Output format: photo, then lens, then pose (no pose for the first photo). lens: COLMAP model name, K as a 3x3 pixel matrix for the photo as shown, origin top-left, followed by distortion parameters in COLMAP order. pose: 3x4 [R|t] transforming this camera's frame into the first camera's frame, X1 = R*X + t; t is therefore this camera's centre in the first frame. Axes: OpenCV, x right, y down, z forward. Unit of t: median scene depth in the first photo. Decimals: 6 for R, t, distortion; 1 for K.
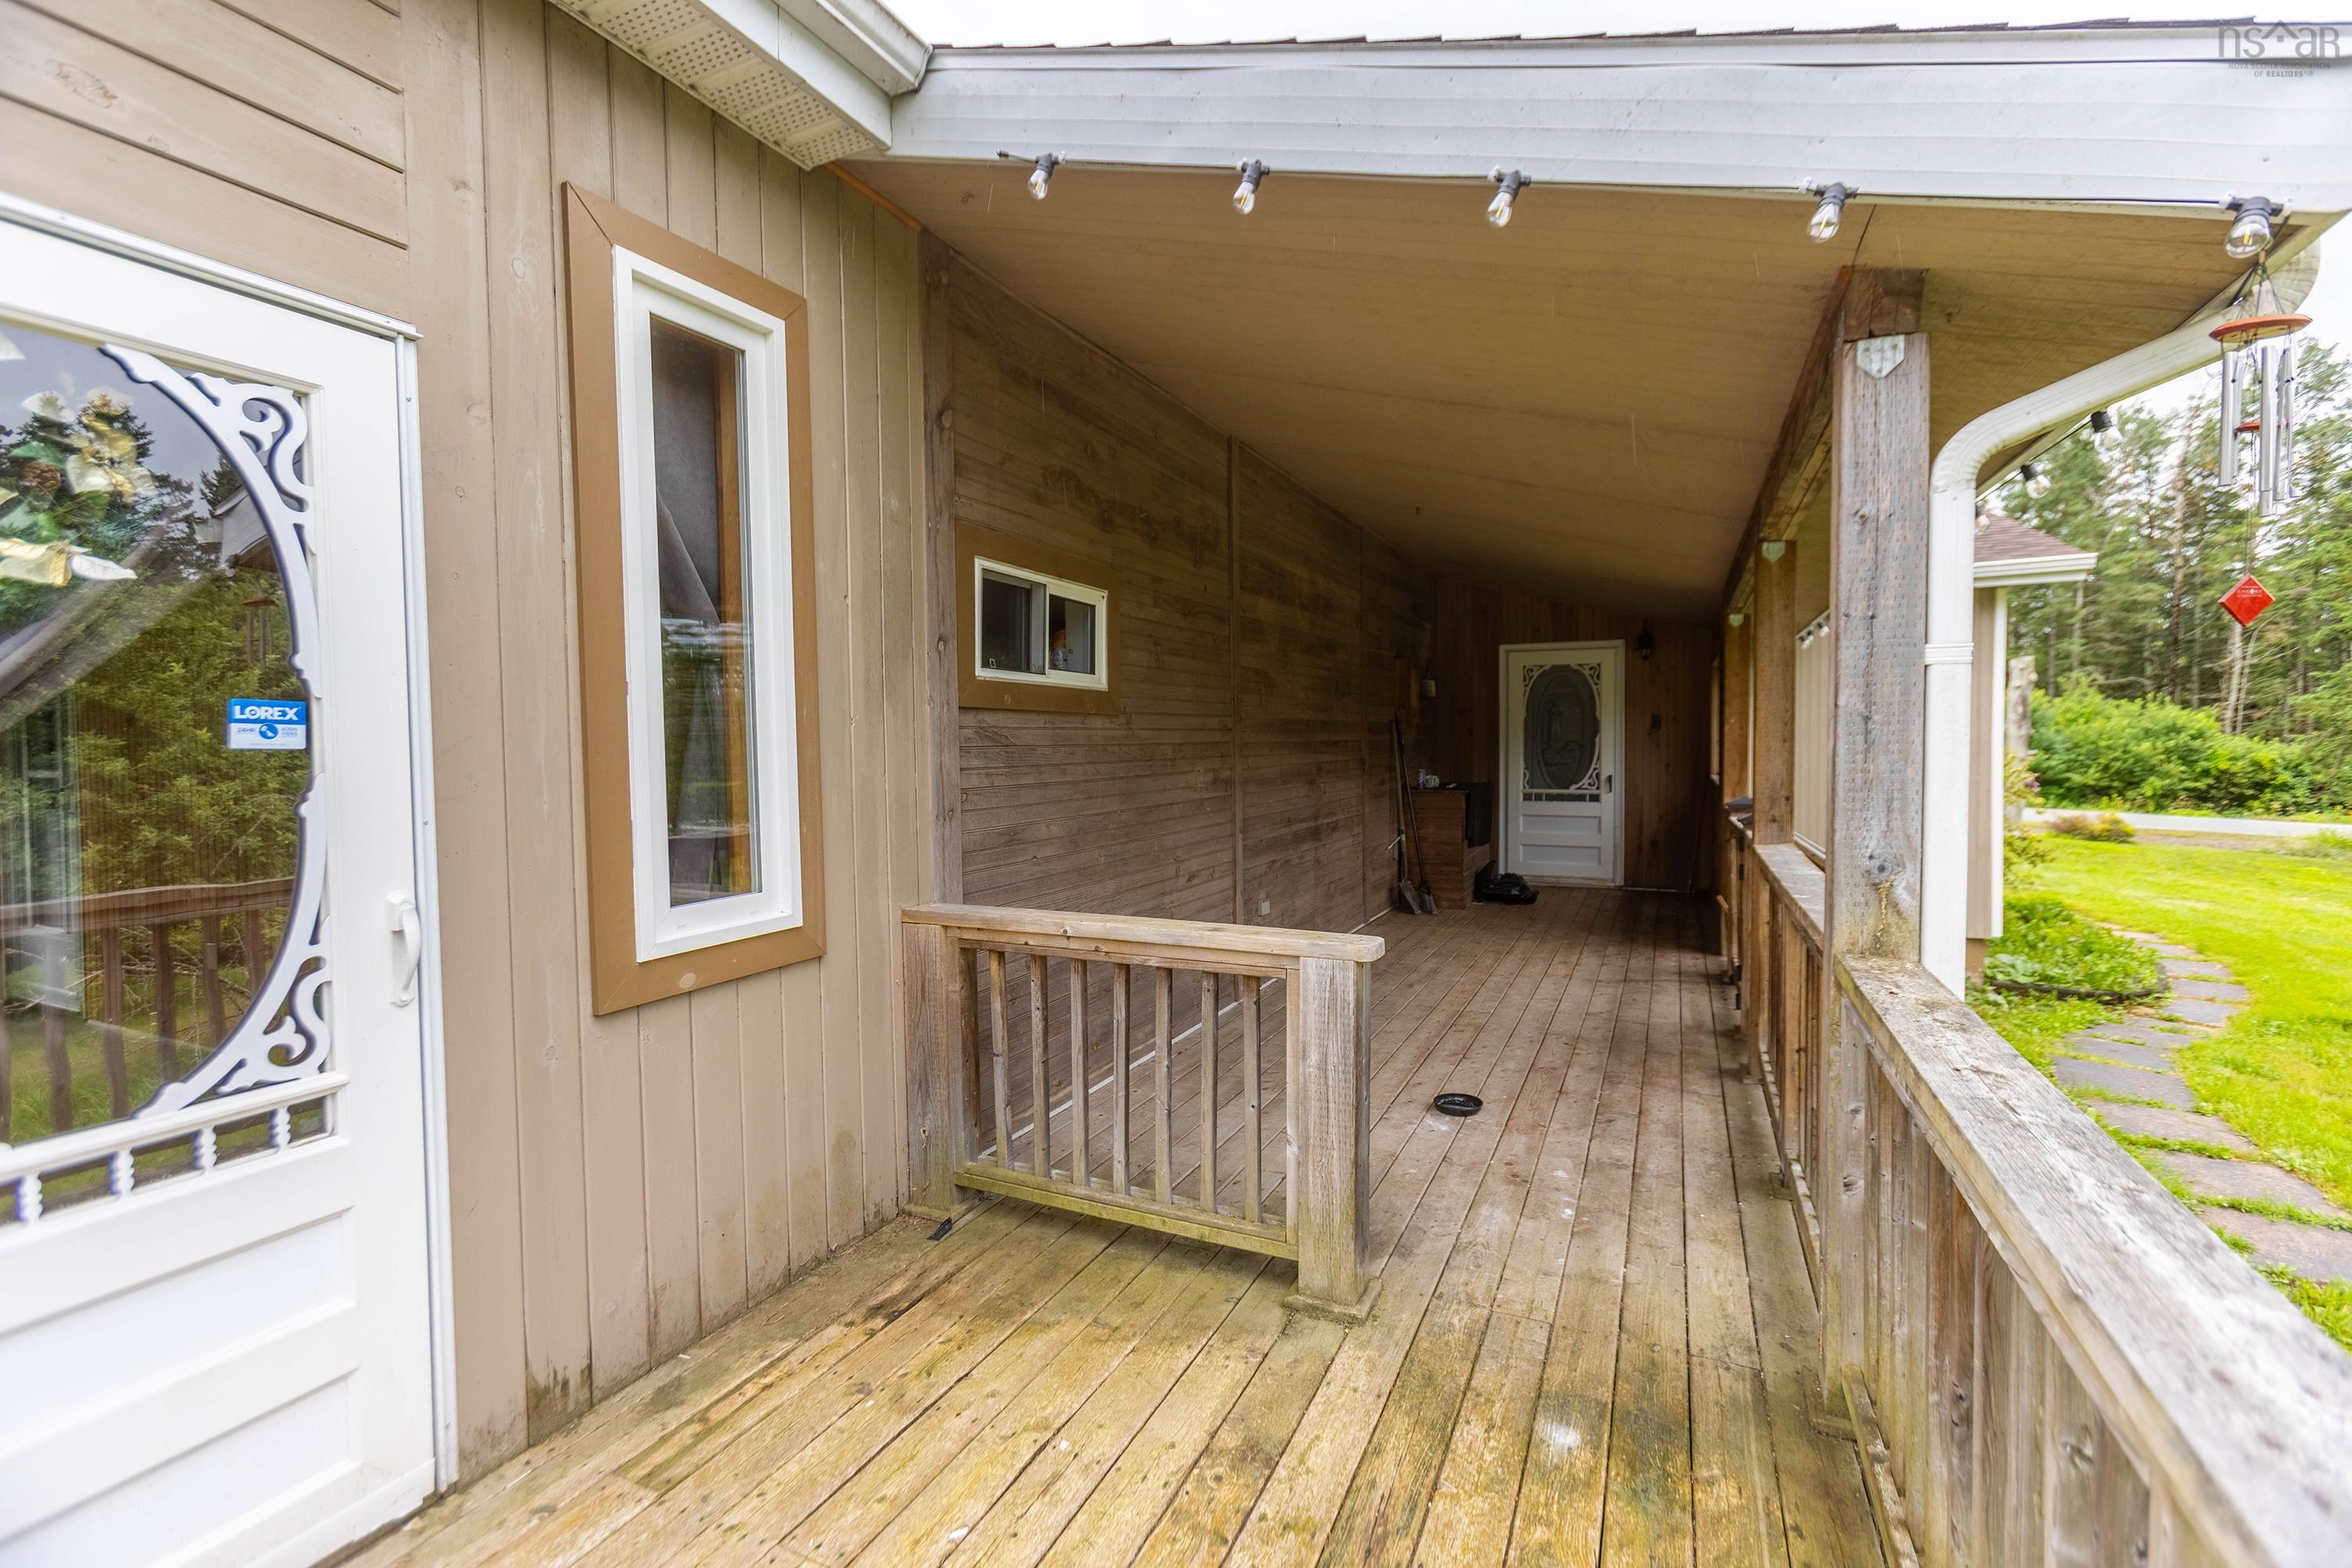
lens RADIAL K [[1038.0, 0, 1179.9], [0, 1038.0, 779.0], [0, 0, 1]] dist [0.020594, 0.000895]
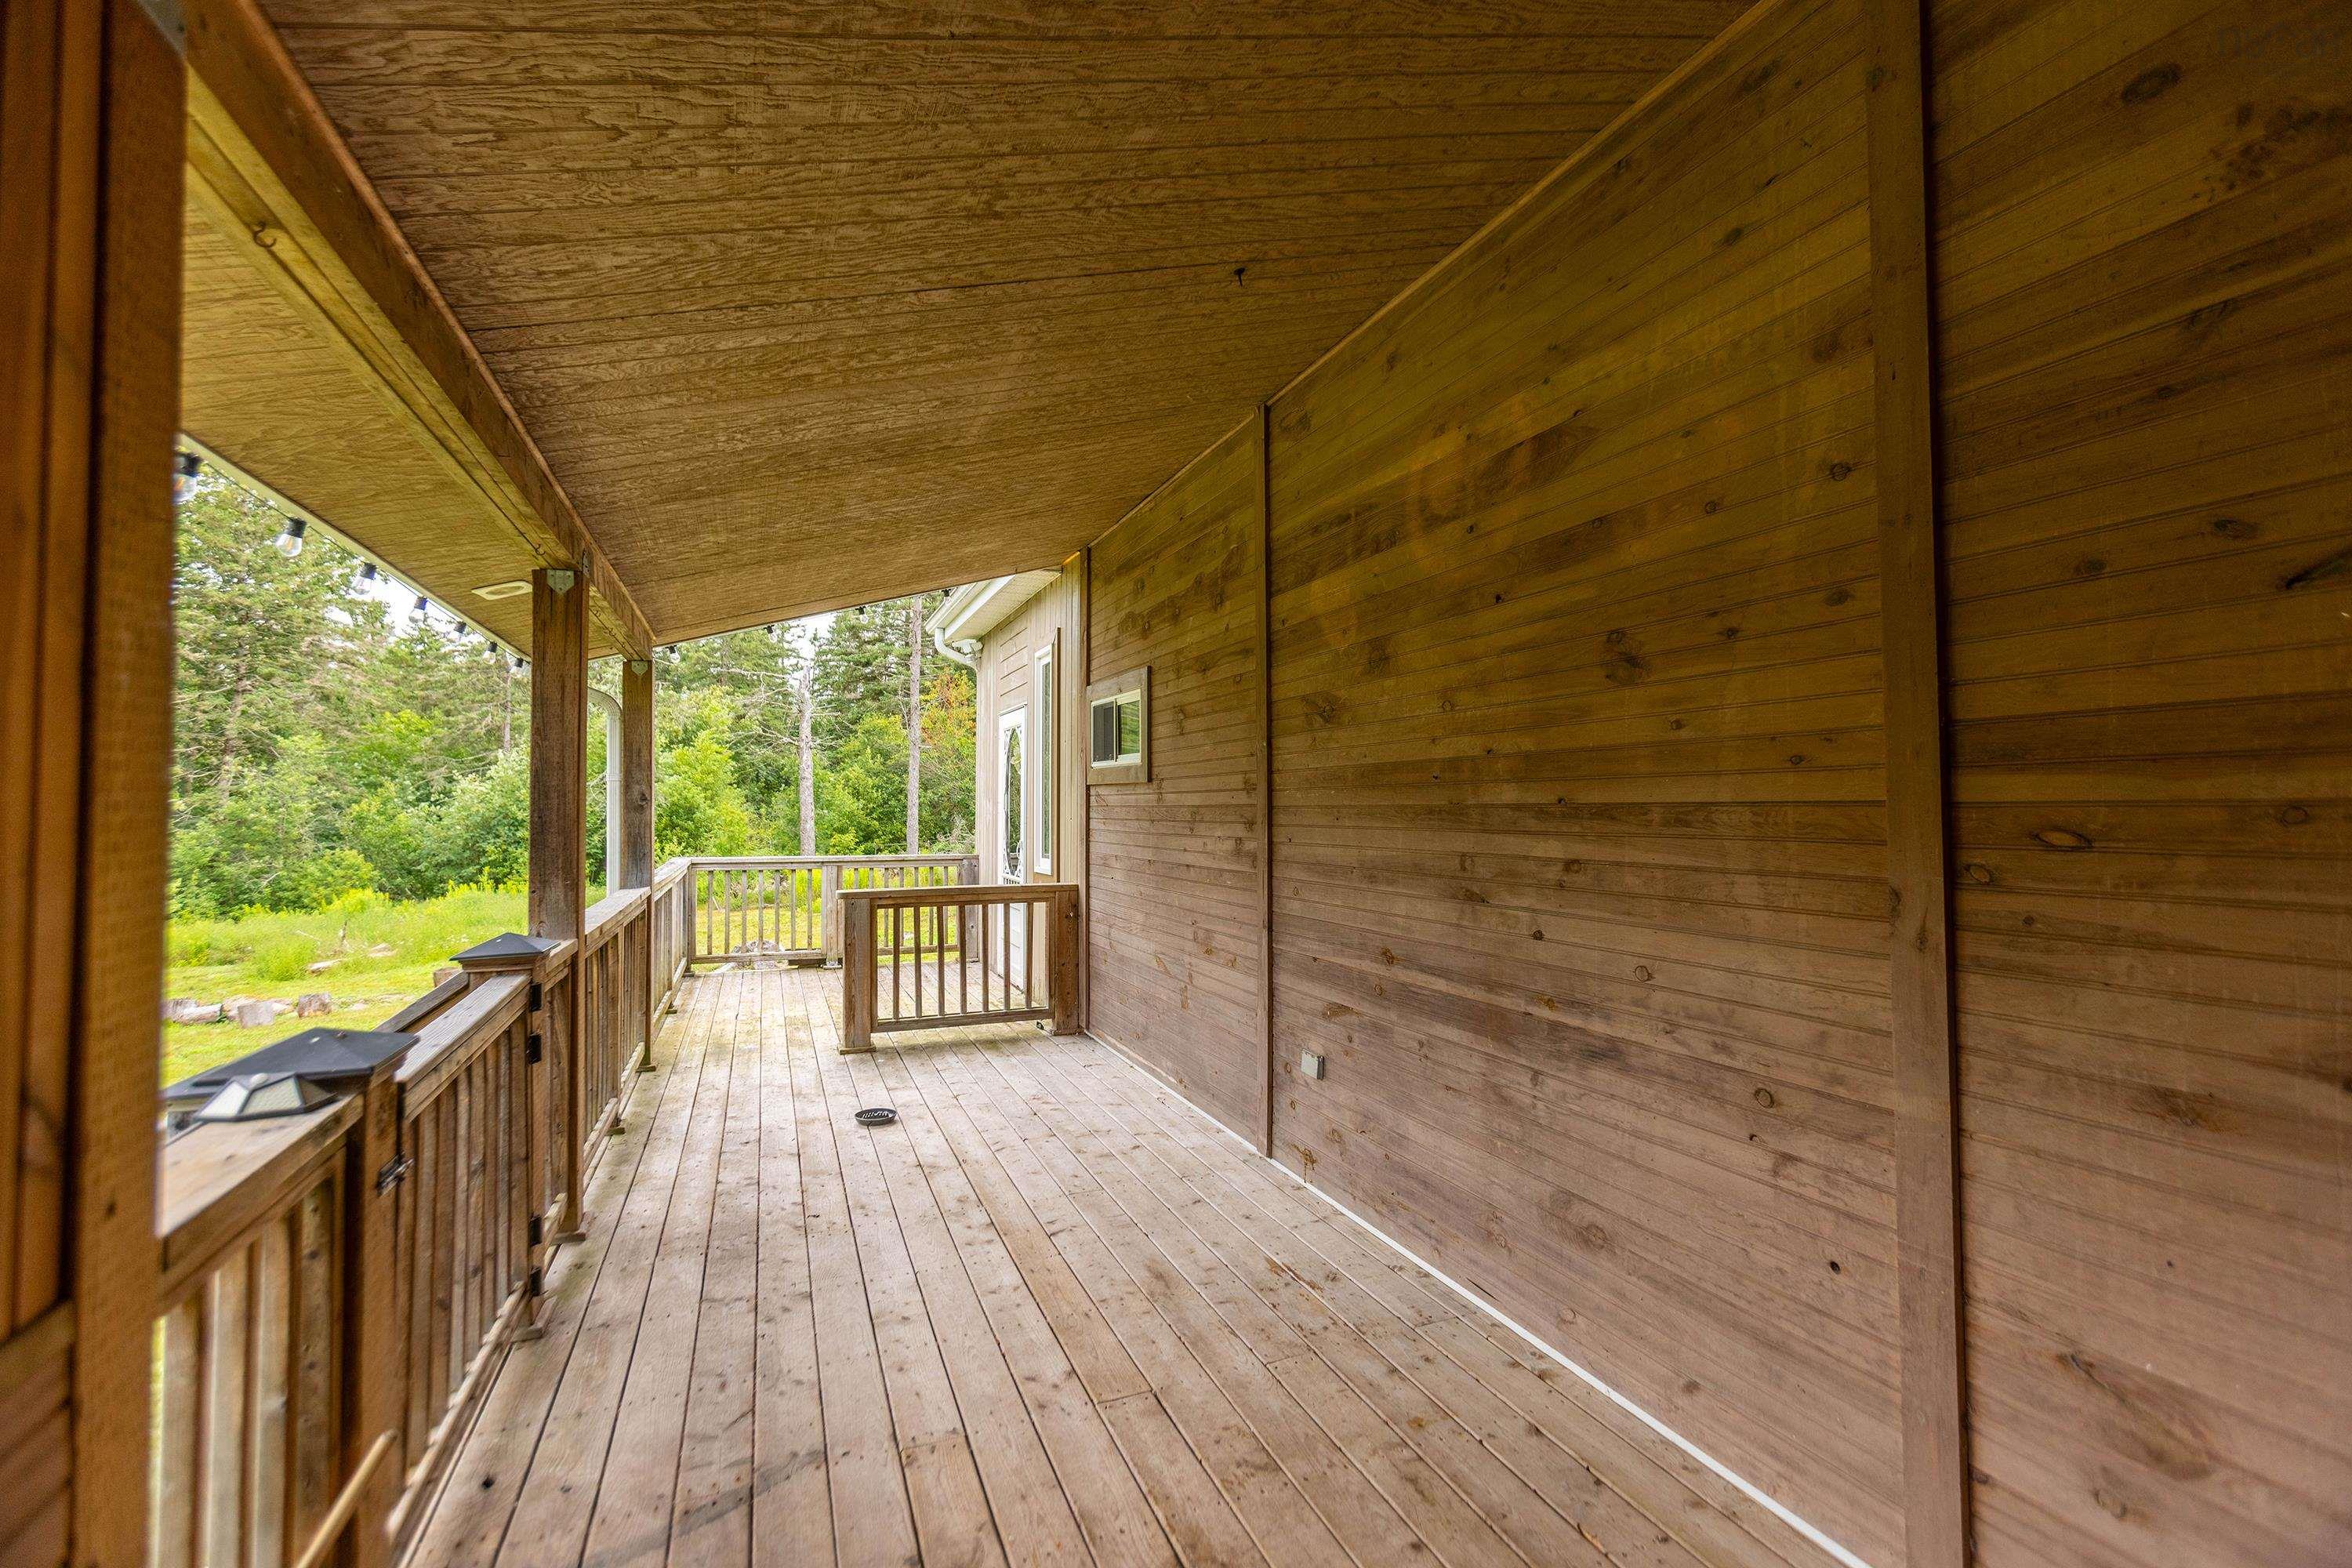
lens RADIAL K [[1038.0, 0, 1179.2], [0, 1038.0, 780.5], [0, 0, 1]] dist [0.020594, 0.000895]
pose [[-0.670037, -0.012302, -0.742225, 0.842353], [-0.023439, 0.999715, 0.004590, -0.071214], [0.741957, 0.020472, -0.670135, 1.881069]]
